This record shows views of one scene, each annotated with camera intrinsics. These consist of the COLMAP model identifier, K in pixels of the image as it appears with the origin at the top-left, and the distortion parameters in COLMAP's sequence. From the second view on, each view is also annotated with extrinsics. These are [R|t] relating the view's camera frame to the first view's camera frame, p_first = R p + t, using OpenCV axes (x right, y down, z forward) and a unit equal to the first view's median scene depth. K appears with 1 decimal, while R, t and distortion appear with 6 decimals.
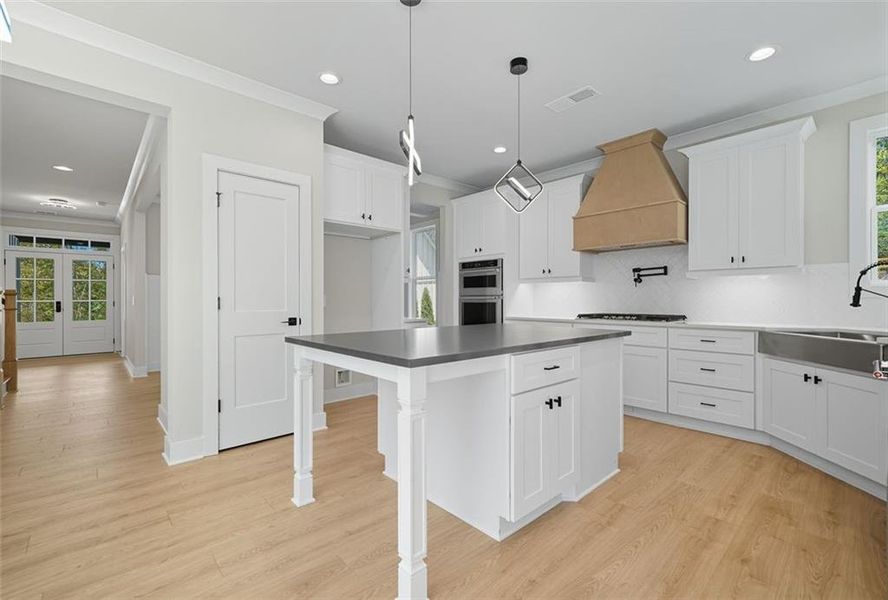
lens RADIAL K [[383.1, 0, 432.7], [0, 383.1, 299.9], [0, 0, 1]] dist [-0.000166, -0.000009]
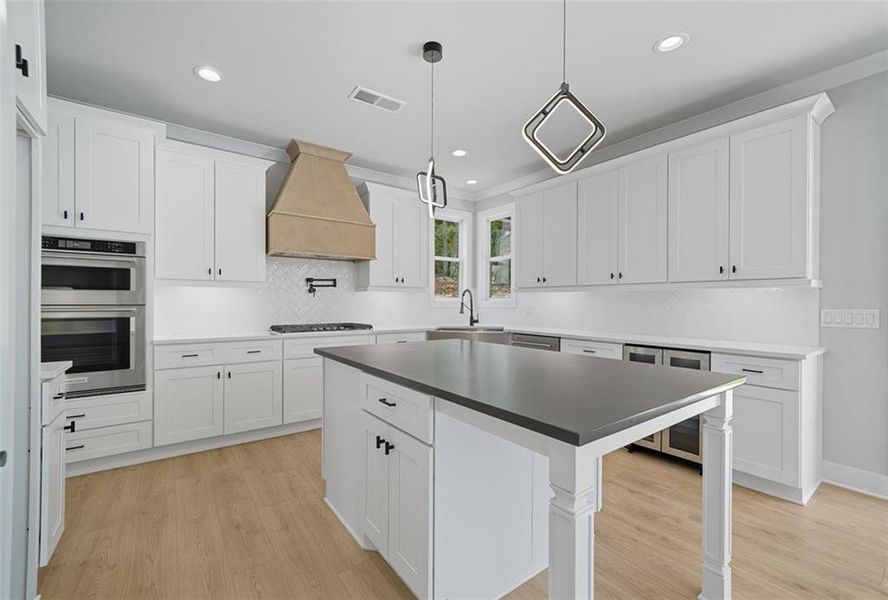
lens RADIAL K [[373.1, 0, 444.0], [0, 373.1, 300.0], [0, 0, 1]] dist [0.002645, 0.000613]
pose [[0.081529, 0.009066, 0.996630, -0.425391], [-0.001021, 0.999959, -0.009013, -0.018623], [-0.996670, -0.000283, 0.081535, 0.605428]]
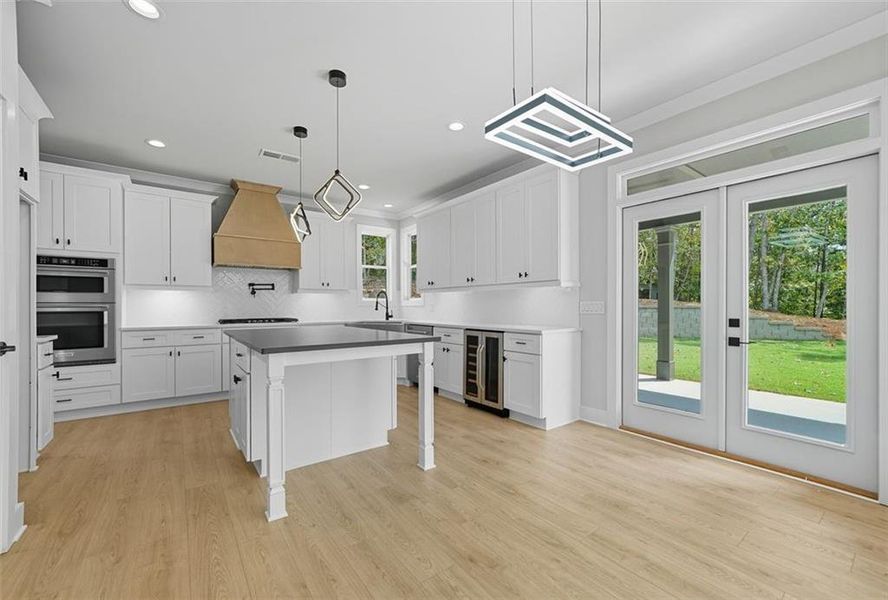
lens RADIAL K [[360.5, 0, 444.1], [0, 360.5, 303.1], [0, 0, 1]] dist [-0.000237, 0.000060]
pose [[0.077755, 0.010485, 0.996917, -0.659864], [0.006818, 0.999916, -0.011049, 0.002096], [-0.996949, 0.007656, 0.077677, 0.274707]]
